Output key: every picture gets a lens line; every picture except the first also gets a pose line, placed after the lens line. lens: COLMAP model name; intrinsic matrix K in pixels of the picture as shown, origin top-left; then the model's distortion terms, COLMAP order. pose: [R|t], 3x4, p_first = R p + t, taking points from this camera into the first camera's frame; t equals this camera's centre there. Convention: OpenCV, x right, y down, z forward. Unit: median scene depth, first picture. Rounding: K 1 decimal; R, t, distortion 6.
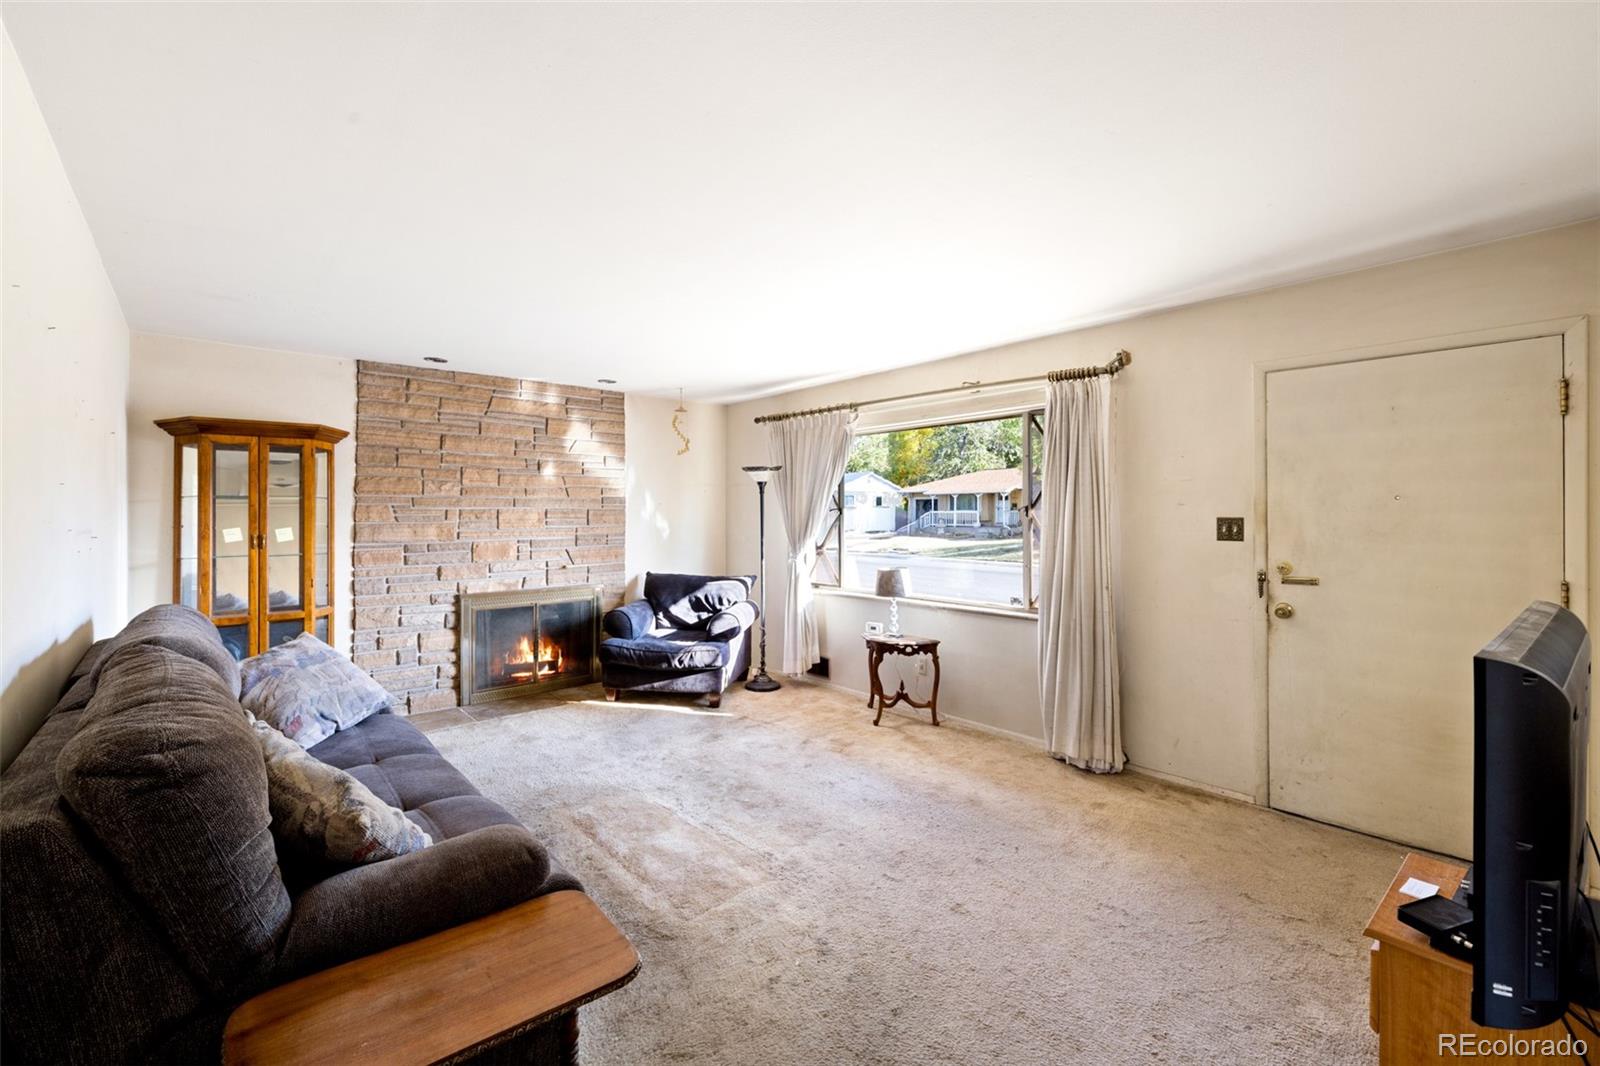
lens RADIAL K [[727.6, 0, 799.4], [0, 727.6, 525.3], [0, 0, 1]] dist [-0.007540, 0.001897]
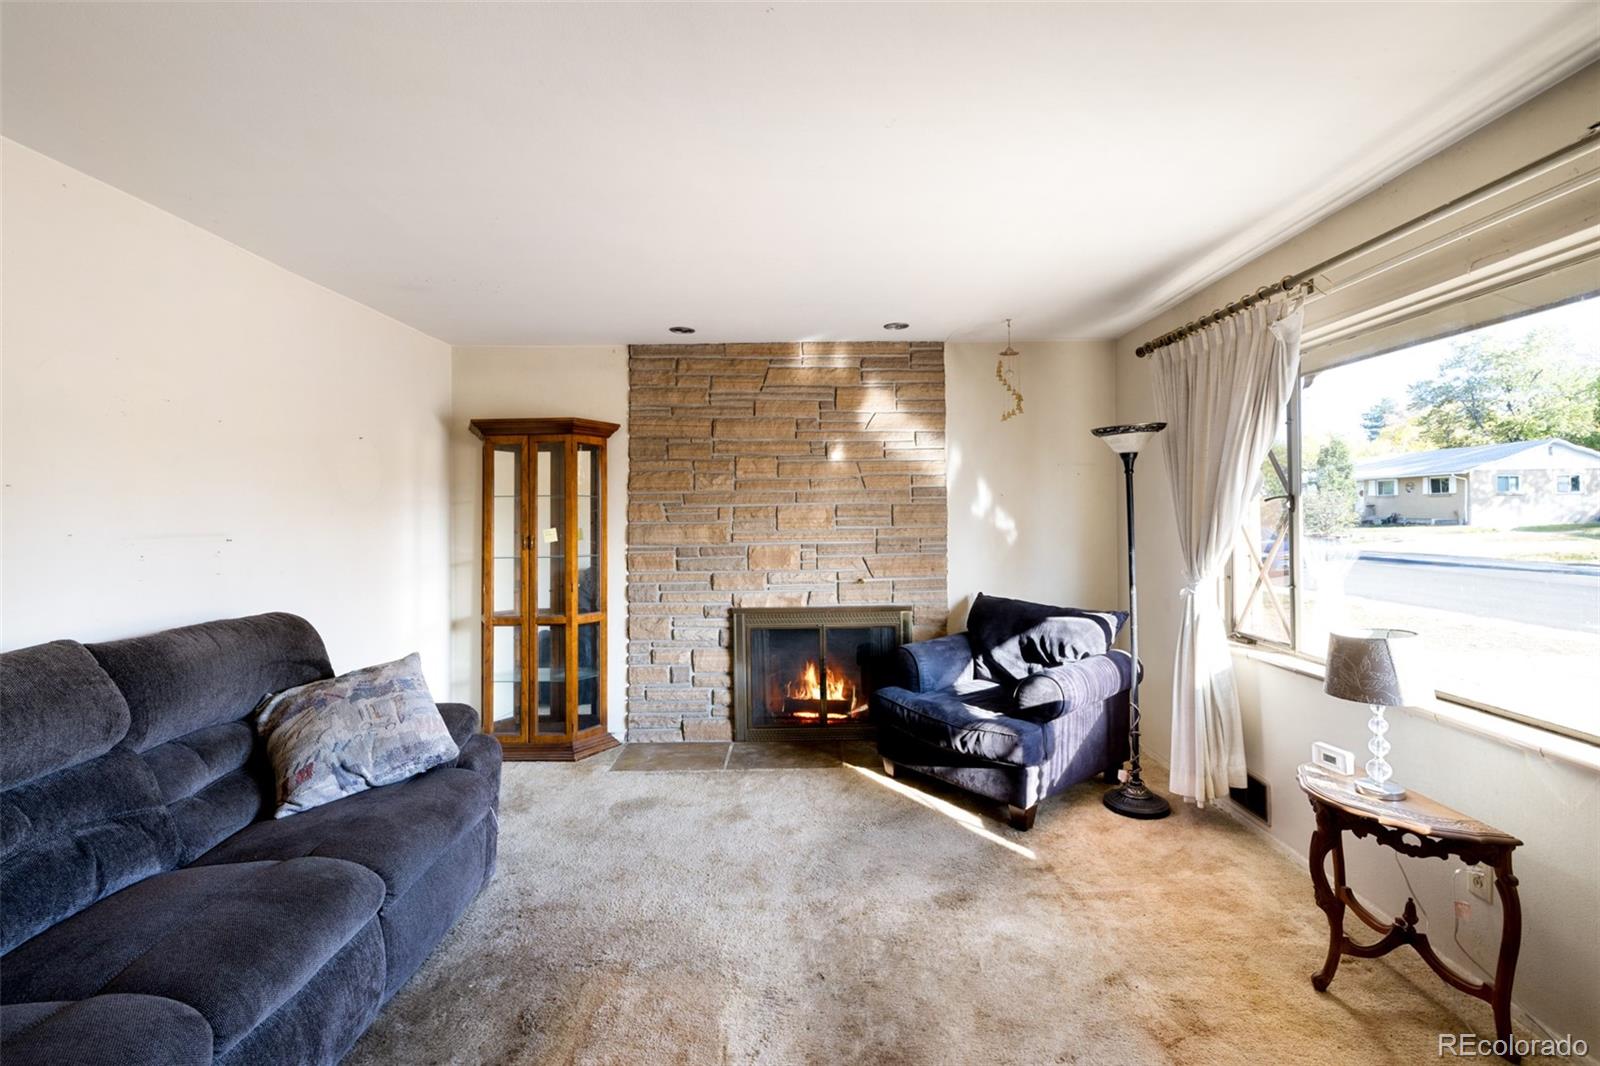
lens RADIAL K [[727.6, 0, 795.0], [0, 727.6, 513.8], [0, 0, 1]] dist [-0.007540, 0.001897]
pose [[0.744950, -0.005409, -0.667098, 0.150911], [0.000206, 0.999969, -0.007877, -0.007160], [0.667120, 0.005730, 0.744928, 0.430602]]
